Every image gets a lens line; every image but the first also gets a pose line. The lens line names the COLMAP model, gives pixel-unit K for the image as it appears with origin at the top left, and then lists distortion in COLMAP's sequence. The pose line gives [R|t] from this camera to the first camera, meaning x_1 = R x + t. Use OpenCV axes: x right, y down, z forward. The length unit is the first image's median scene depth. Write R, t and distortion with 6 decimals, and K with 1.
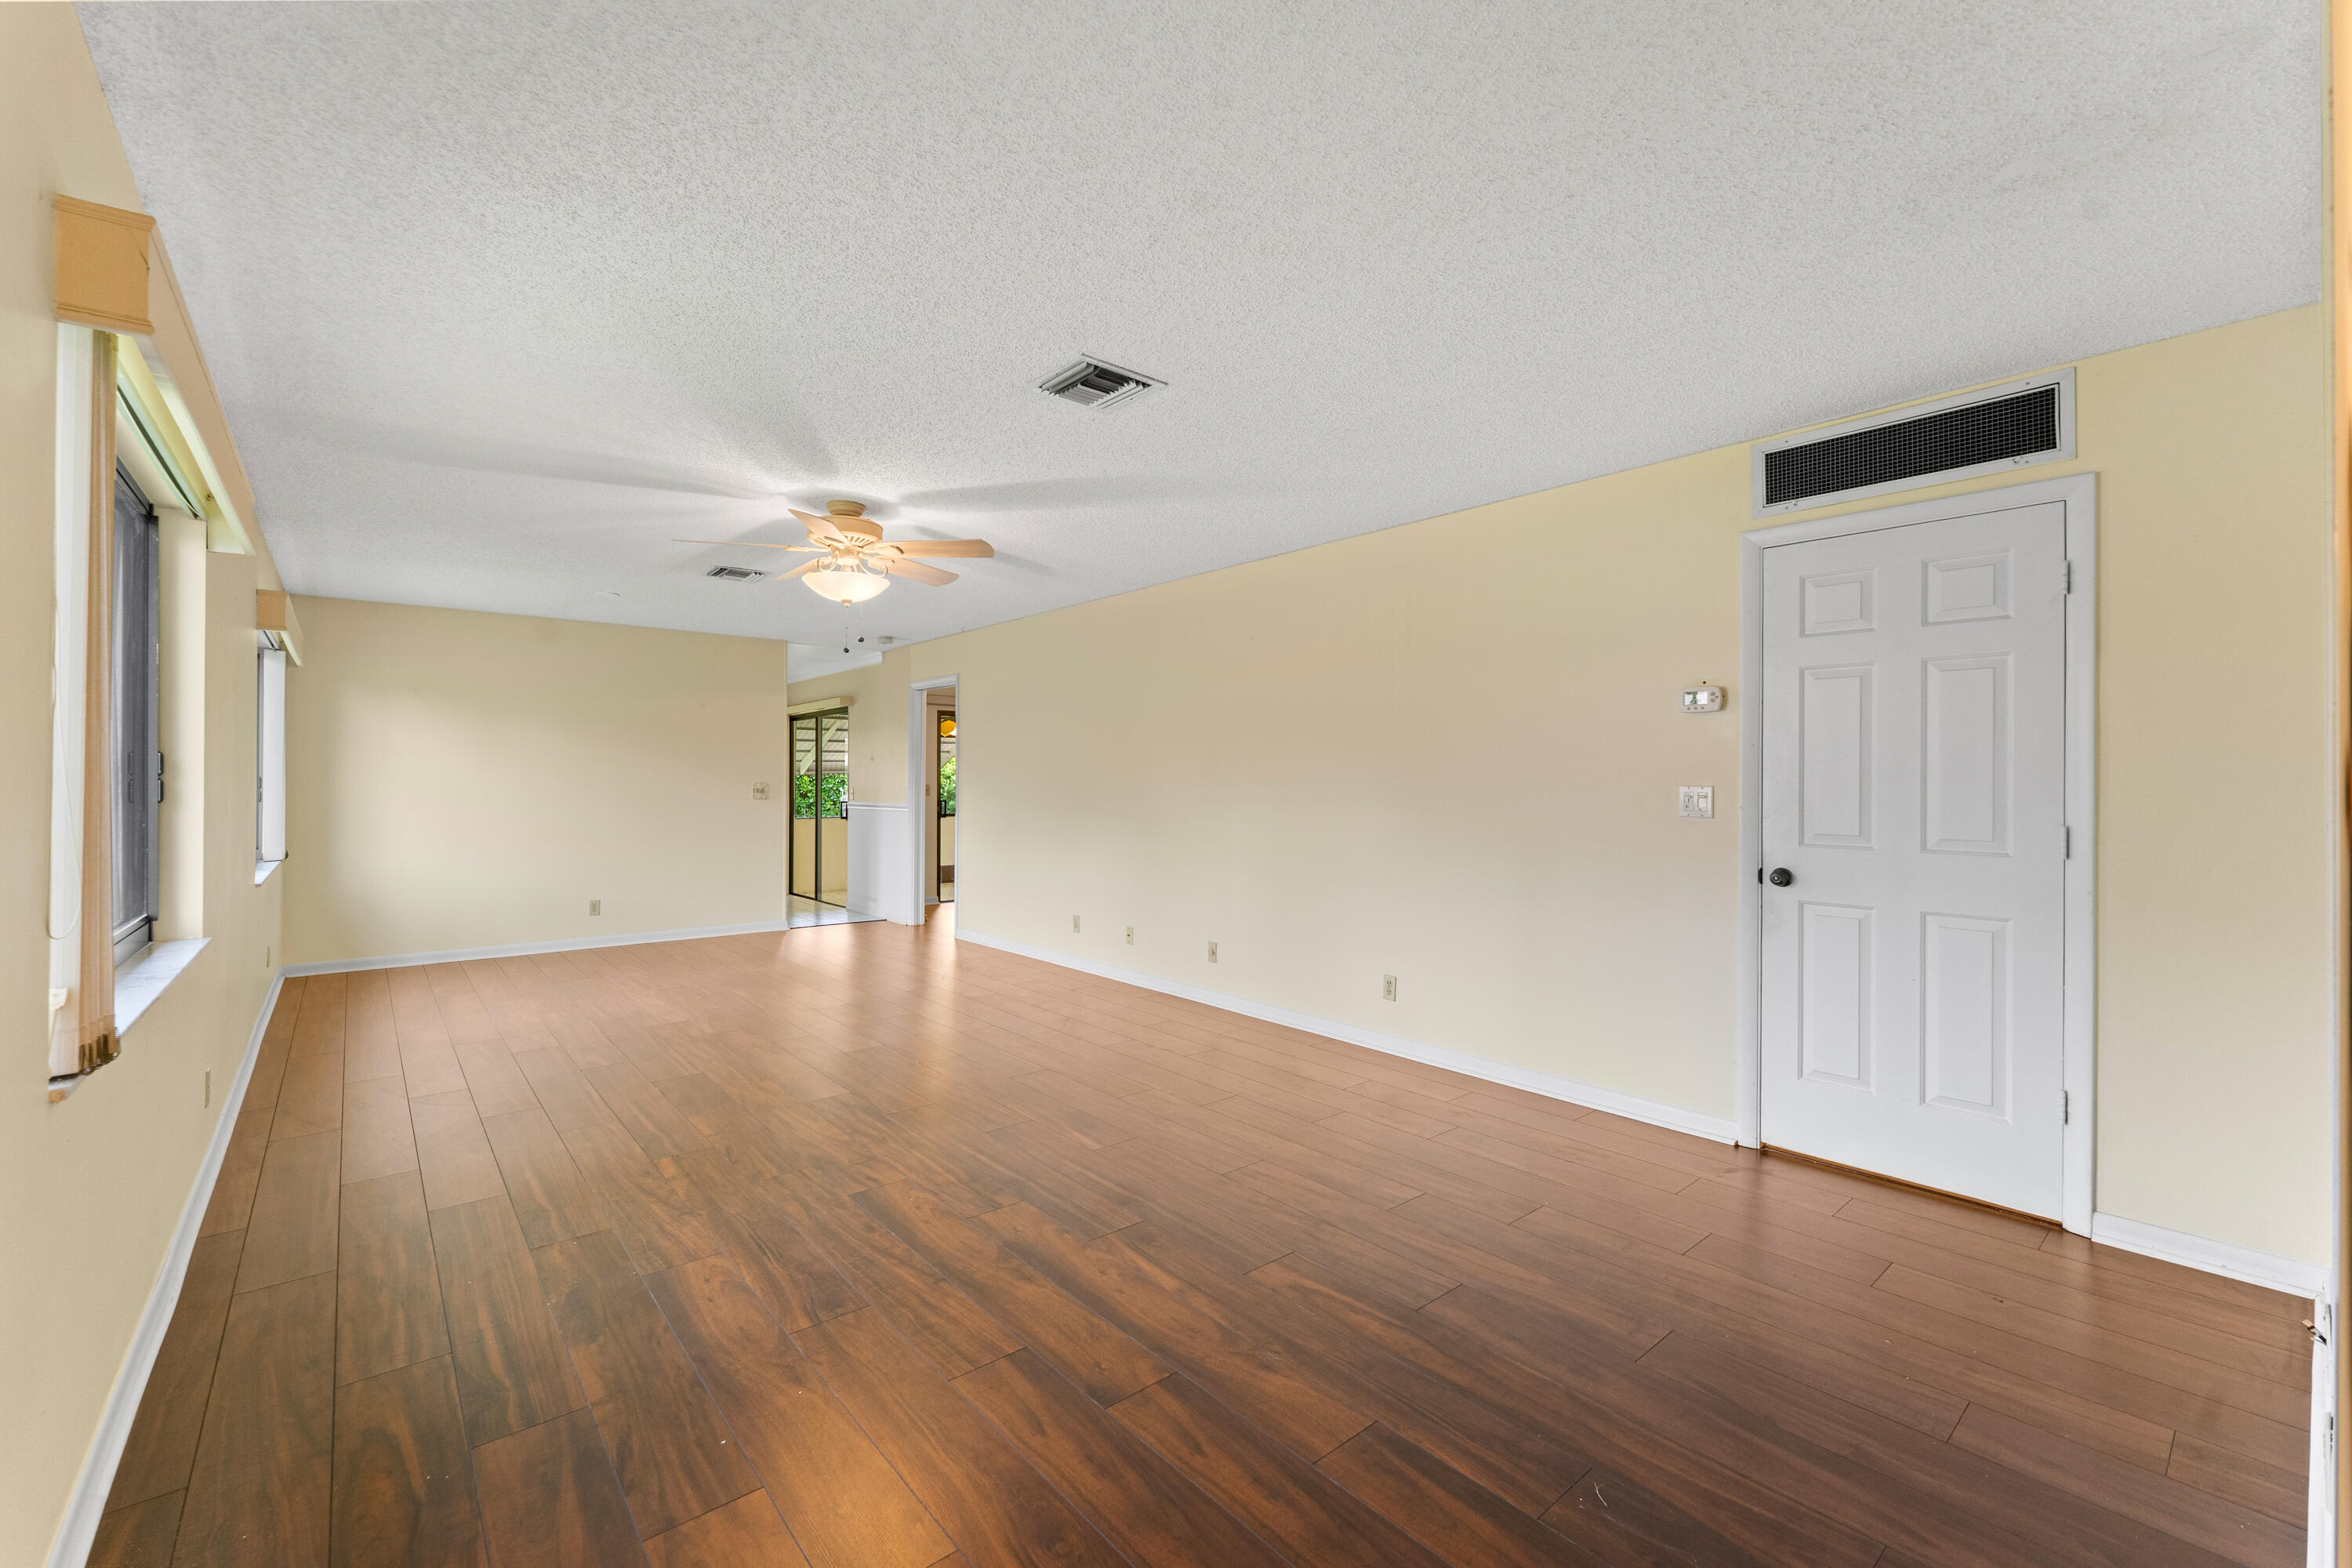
lens RADIAL K [[947.1, 0, 1182.2], [0, 947.1, 782.4], [0, 0, 1]] dist [0.013288, -0.000011]
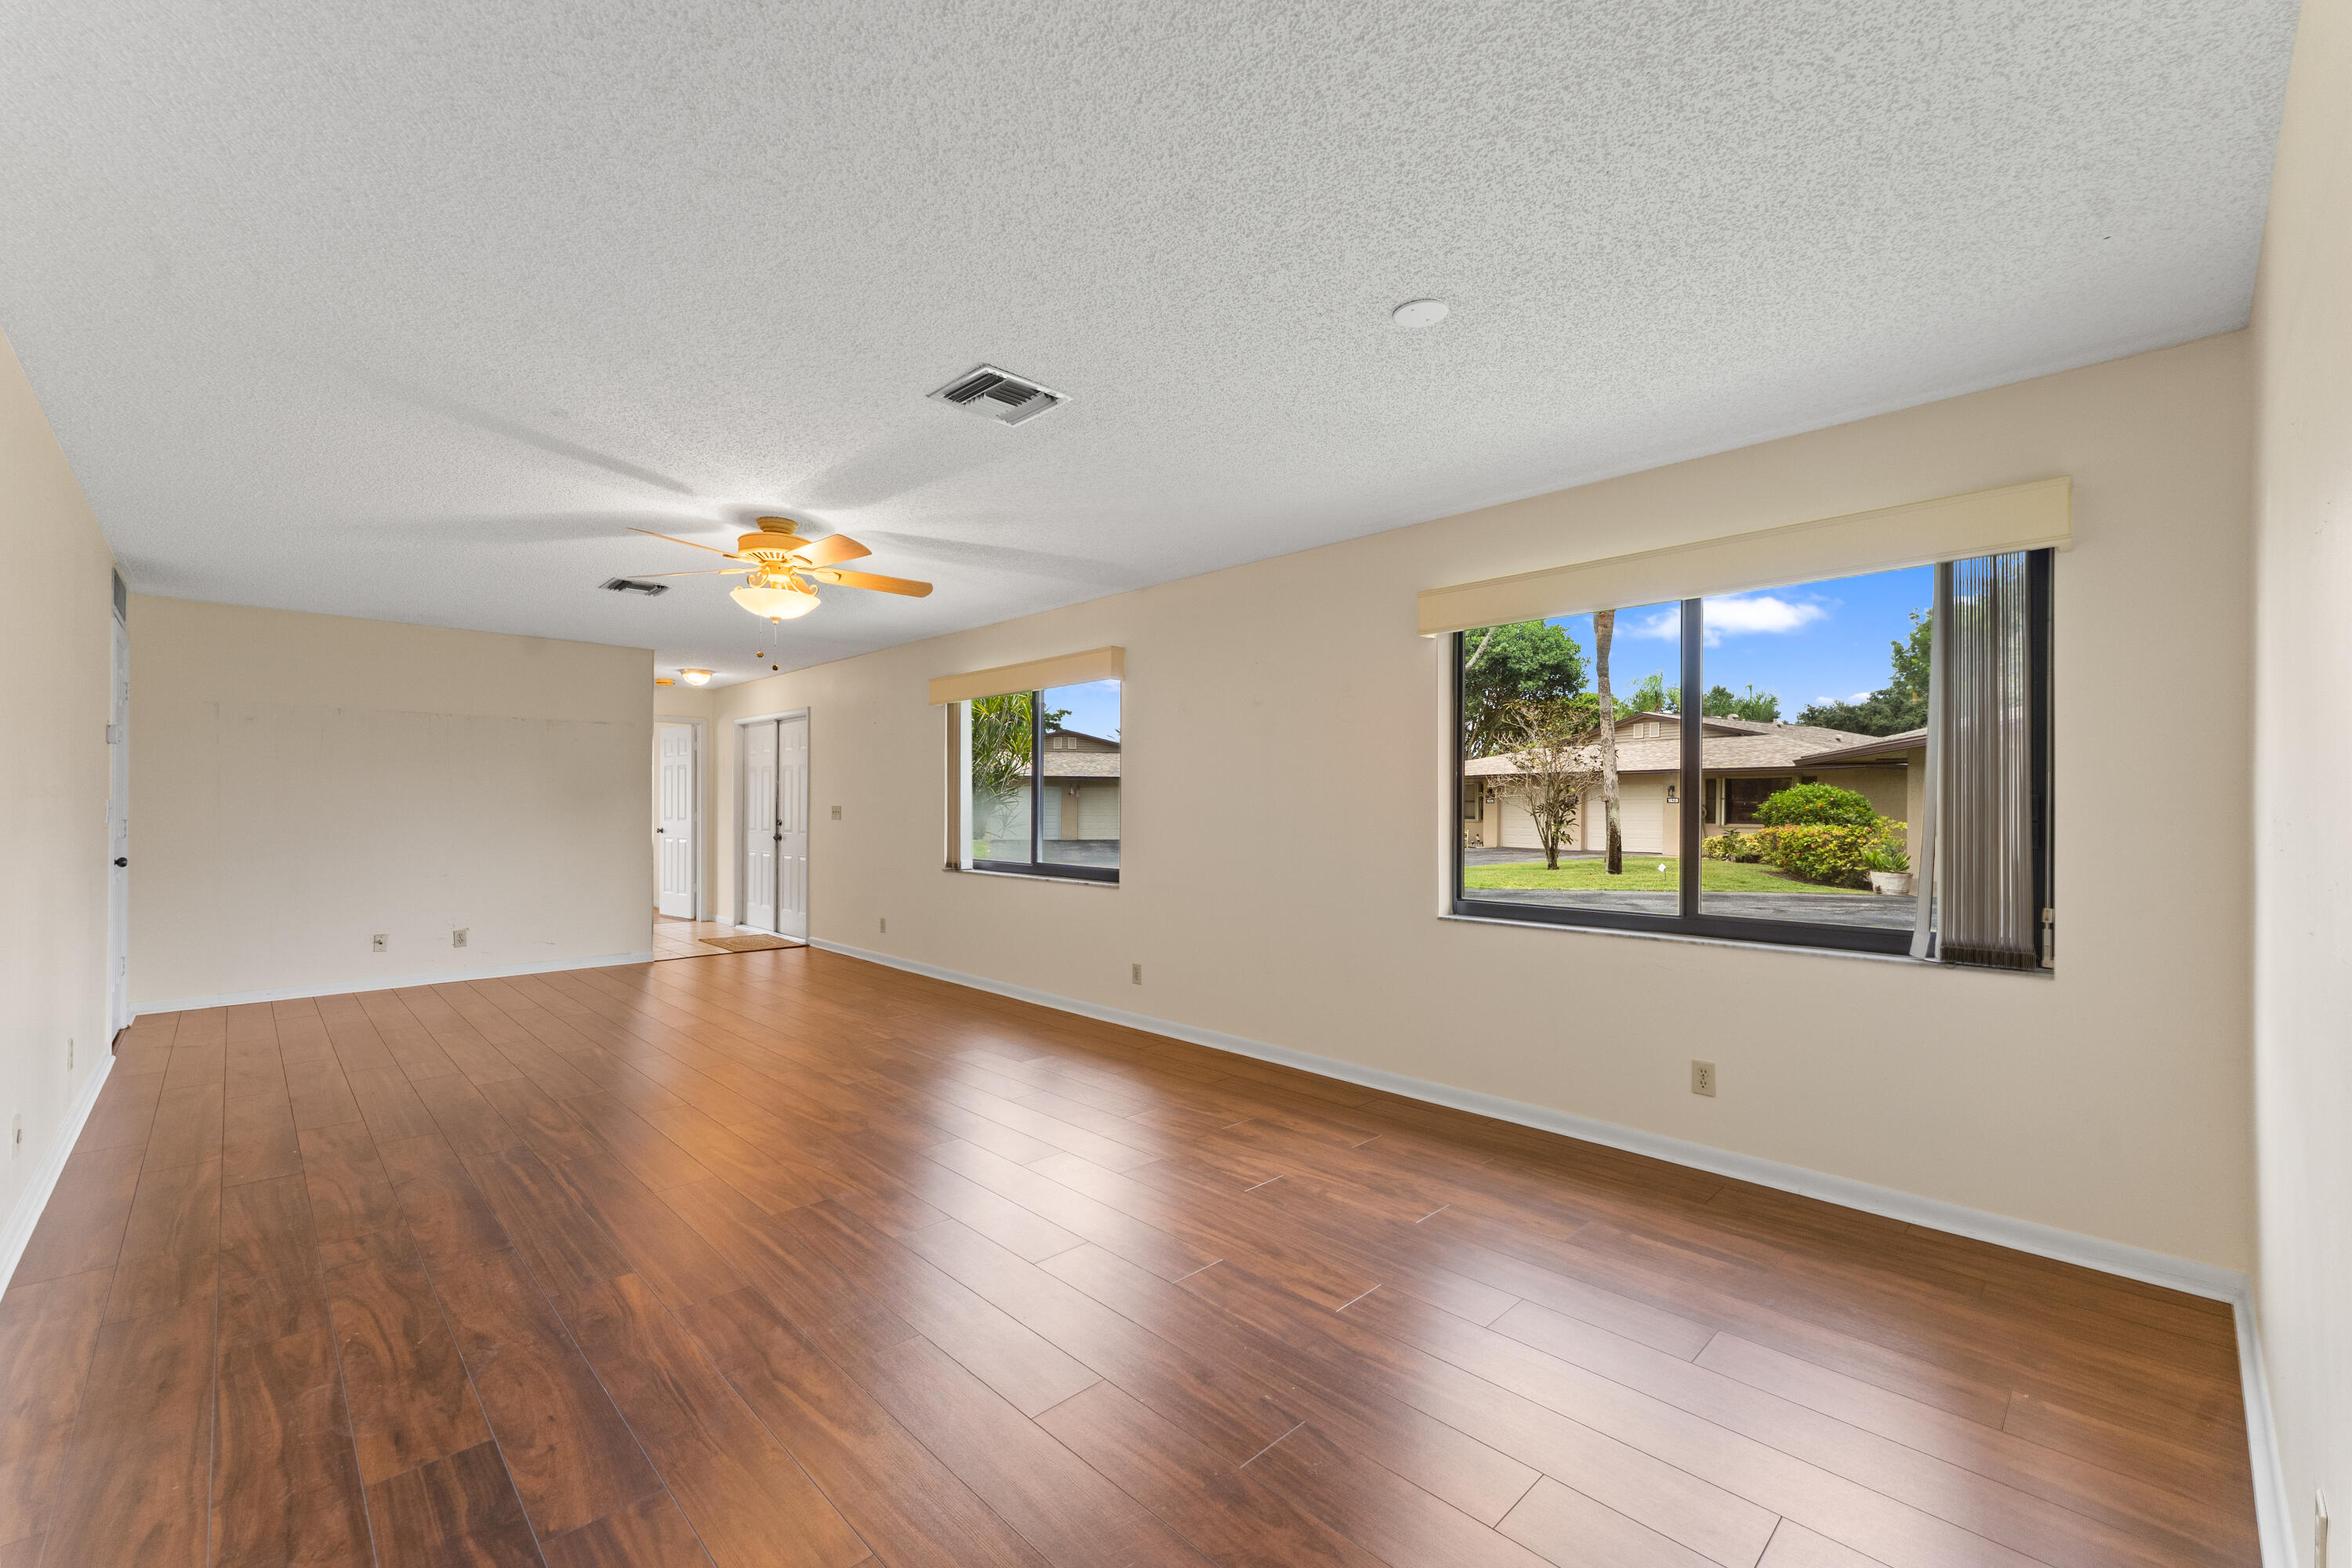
lens RADIAL K [[934.4, 0, 1149.6], [0, 934.4, 800.1], [0, 0, 1]] dist [-0.009130, -0.000205]
pose [[-0.998331, -0.003707, -0.057640, -0.843447], [-0.003281, 0.999967, -0.007492, 0.008390], [0.057666, -0.007290, -0.998309, 2.452747]]
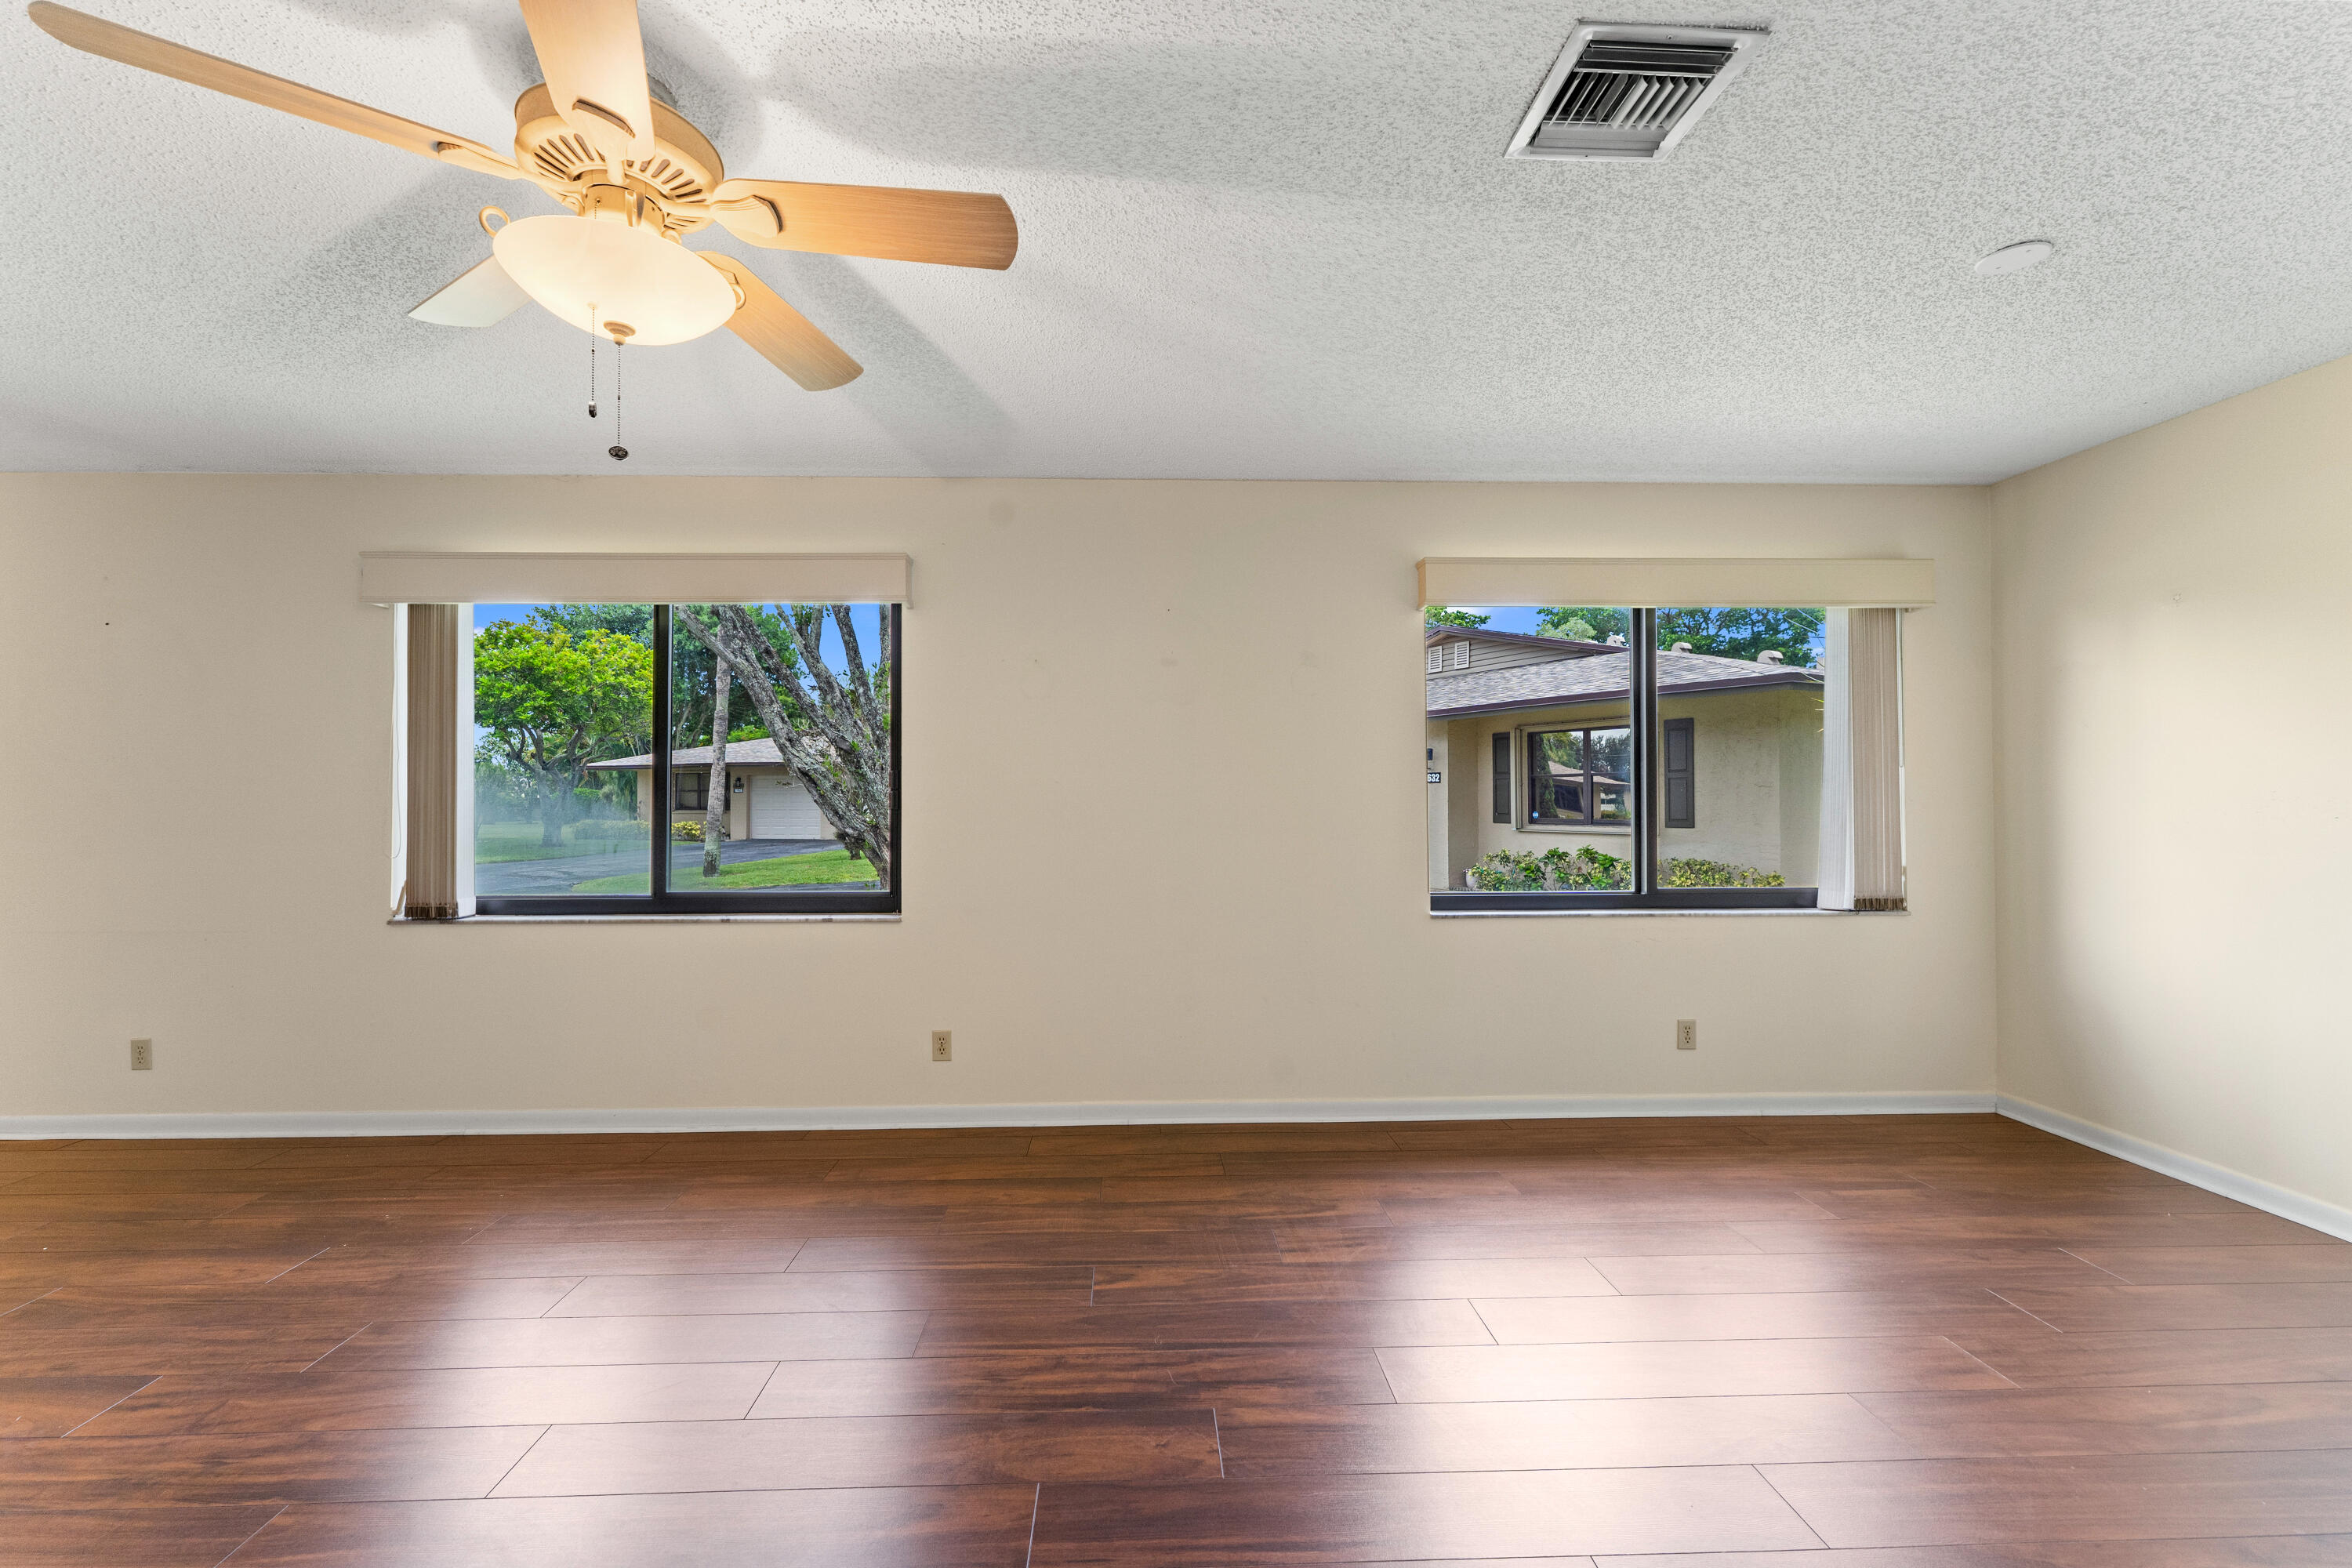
lens RADIAL K [[941.8, 0, 1147.4], [0, 941.8, 776.7], [0, 0, 1]] dist [-0.002653, -0.000051]
pose [[-0.629917, -0.013404, -0.776547, -0.229978], [0.003798, 0.999786, -0.020338, 0.007210], [0.776653, -0.015761, -0.629732, 1.738653]]
